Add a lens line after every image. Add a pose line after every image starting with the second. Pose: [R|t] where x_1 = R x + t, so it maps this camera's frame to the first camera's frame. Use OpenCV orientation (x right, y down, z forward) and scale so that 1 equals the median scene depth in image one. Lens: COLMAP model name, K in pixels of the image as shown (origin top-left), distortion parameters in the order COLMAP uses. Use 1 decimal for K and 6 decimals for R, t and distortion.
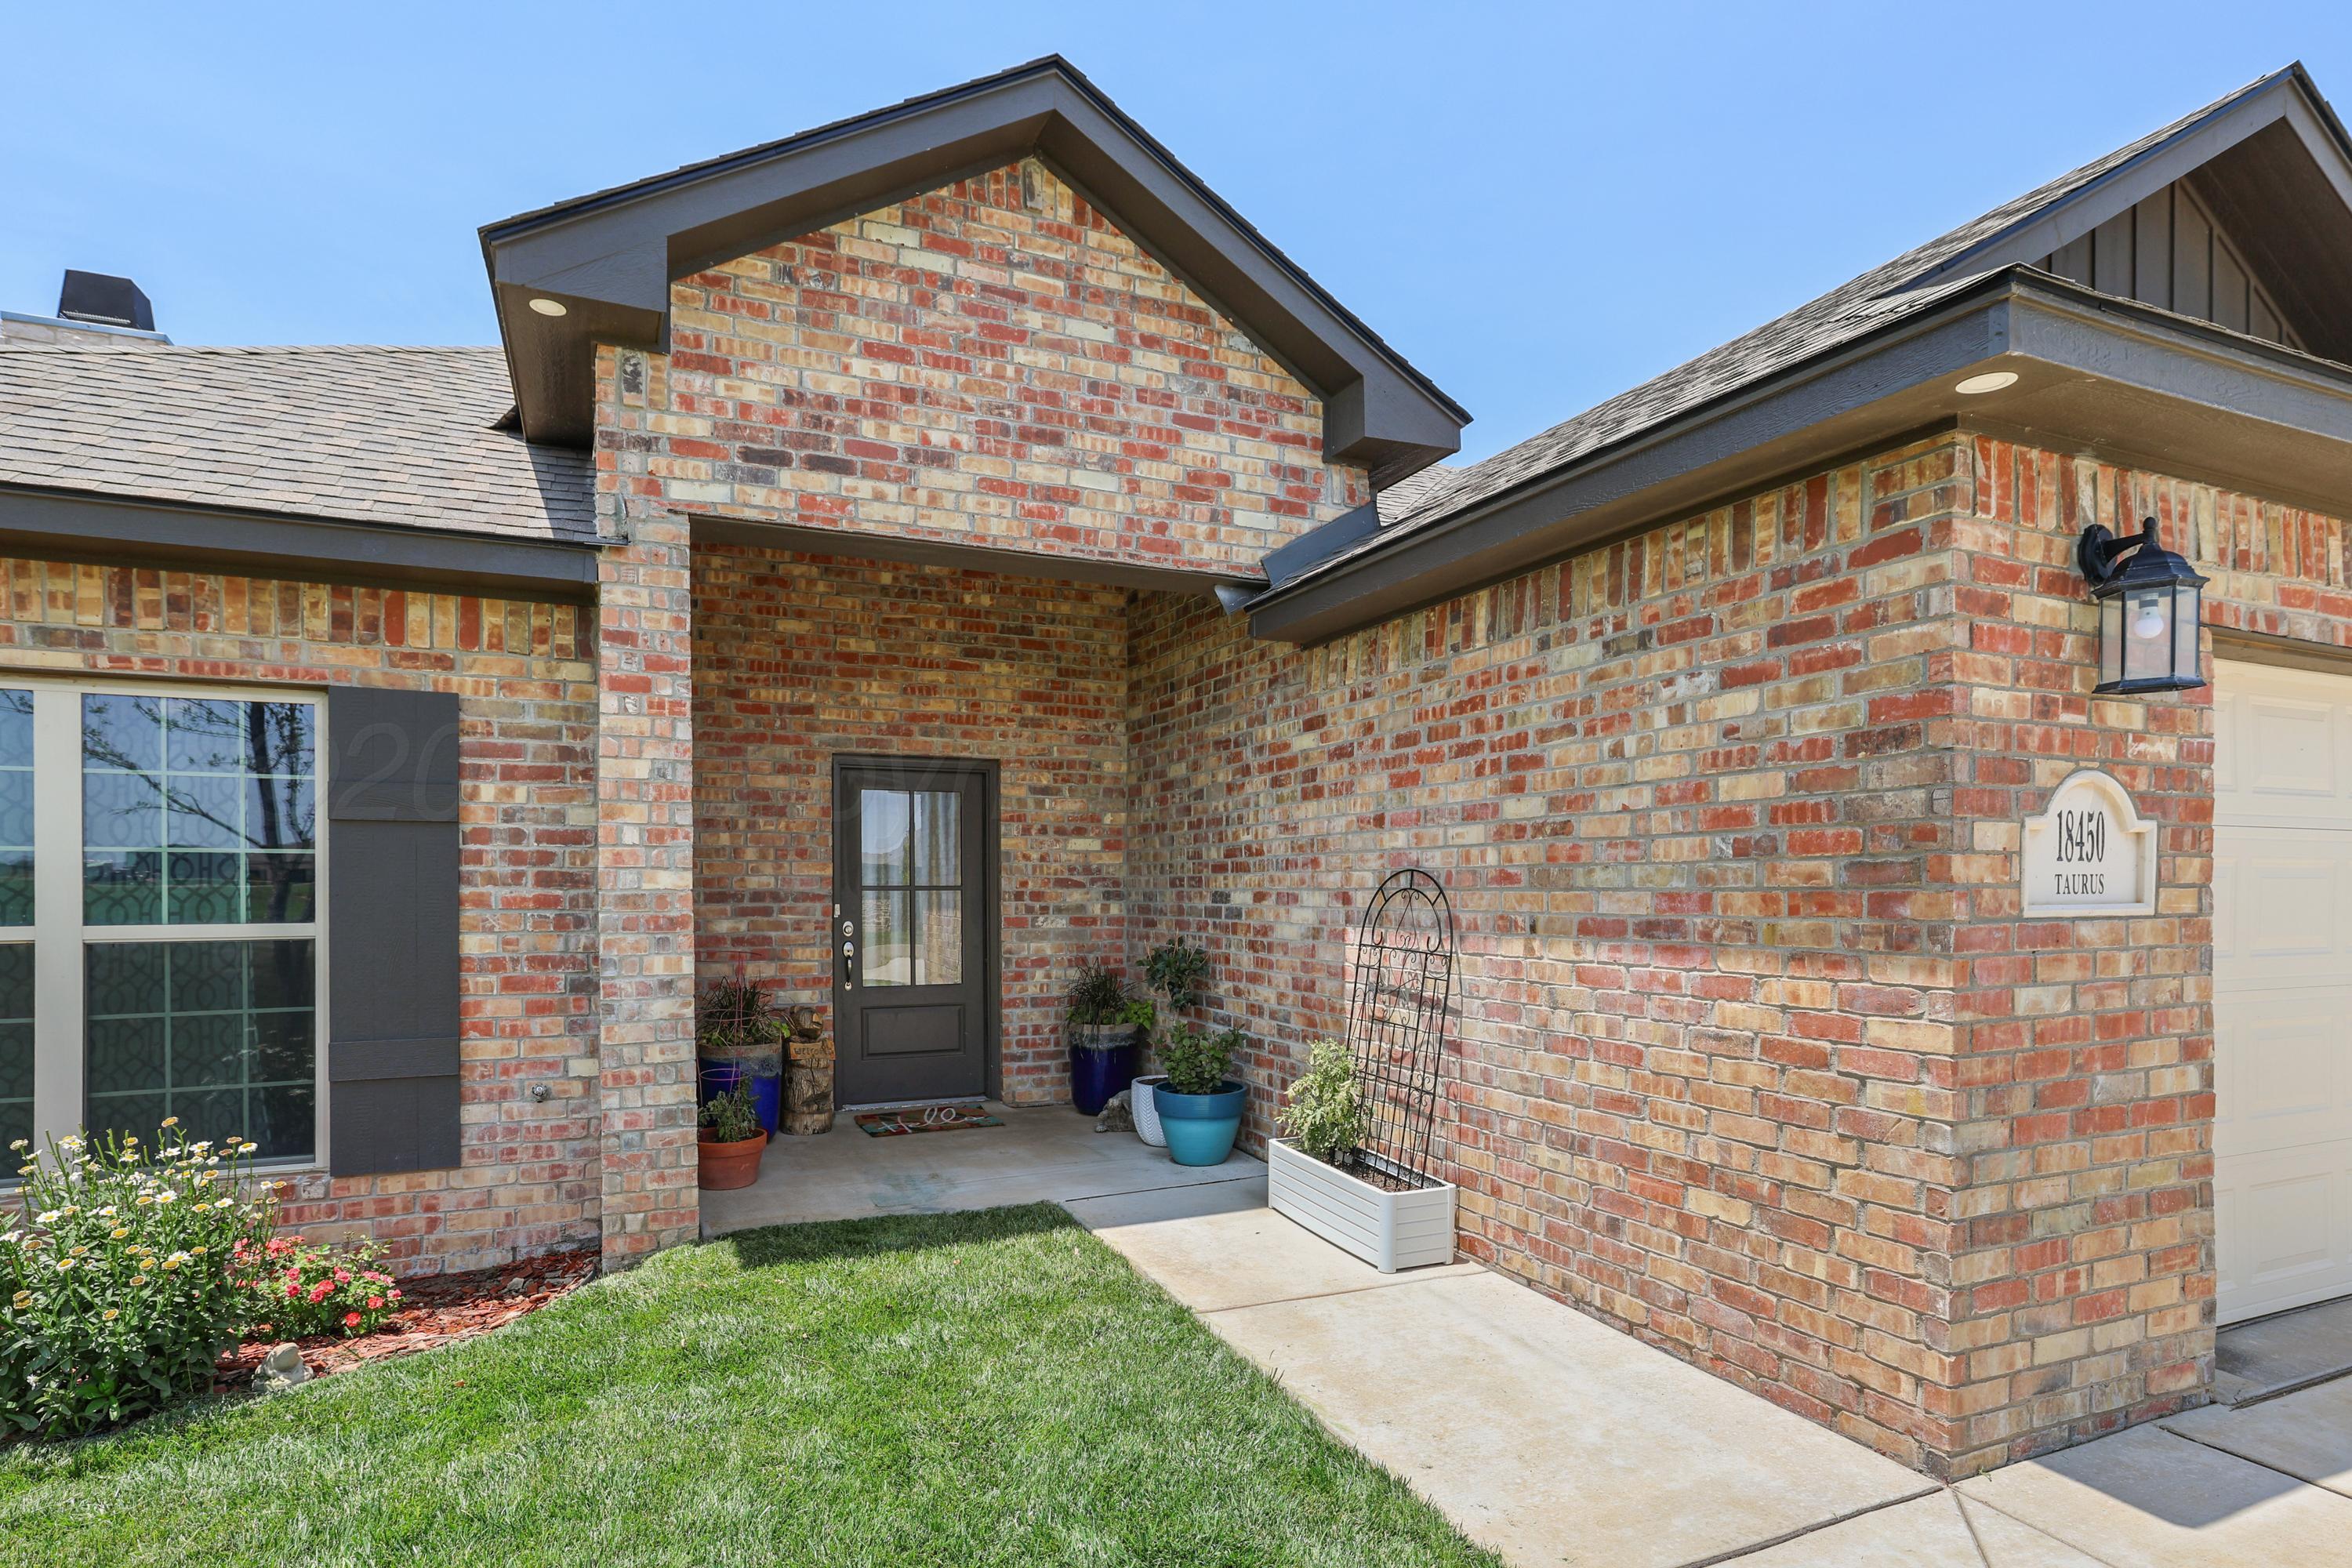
lens RADIAL K [[1223.5, 0, 1156.9], [0, 1223.5, 900.7], [0, 0, 1]] dist [-0.017904, 0.000063]
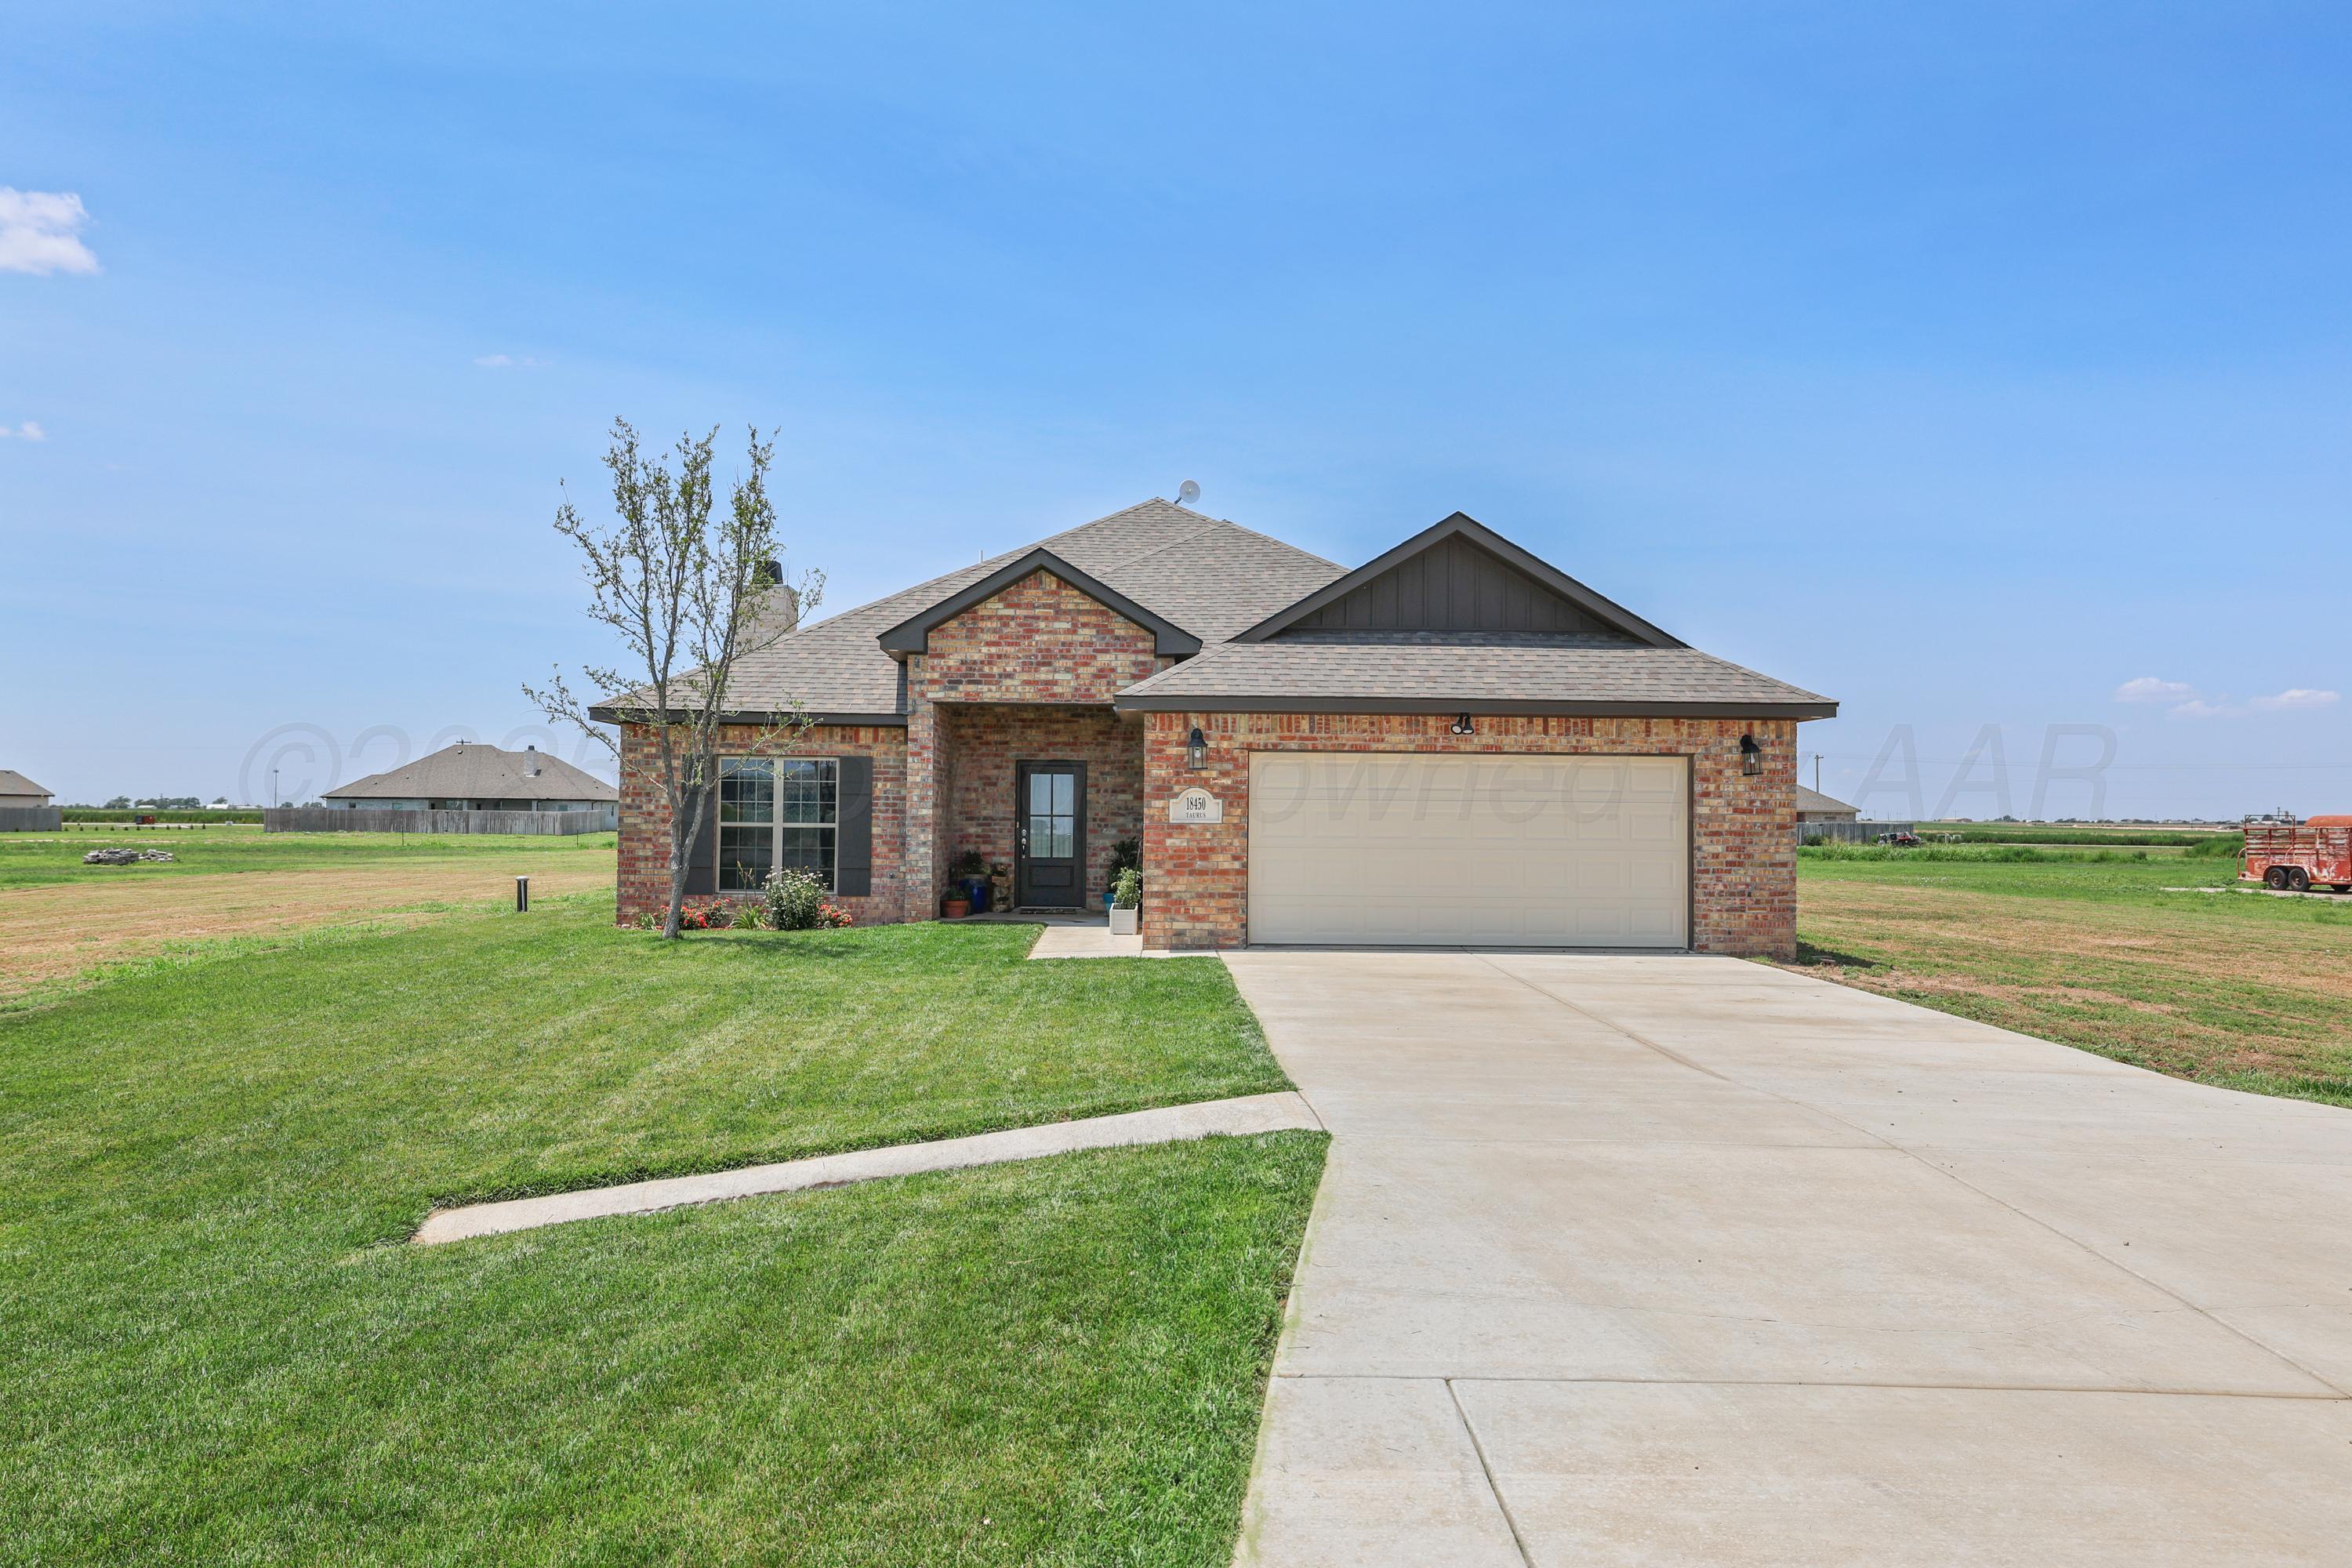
lens RADIAL K [[1692.2, 0, 1176.7], [0, 1692.2, 785.2], [0, 0, 1]] dist [0.001431, -0.000003]
pose [[0.918548, 0.000767, -0.395309, 1.928746], [-0.013790, 0.999452, -0.030103, 0.037889], [0.395069, 0.033103, 0.918055, -2.790196]]
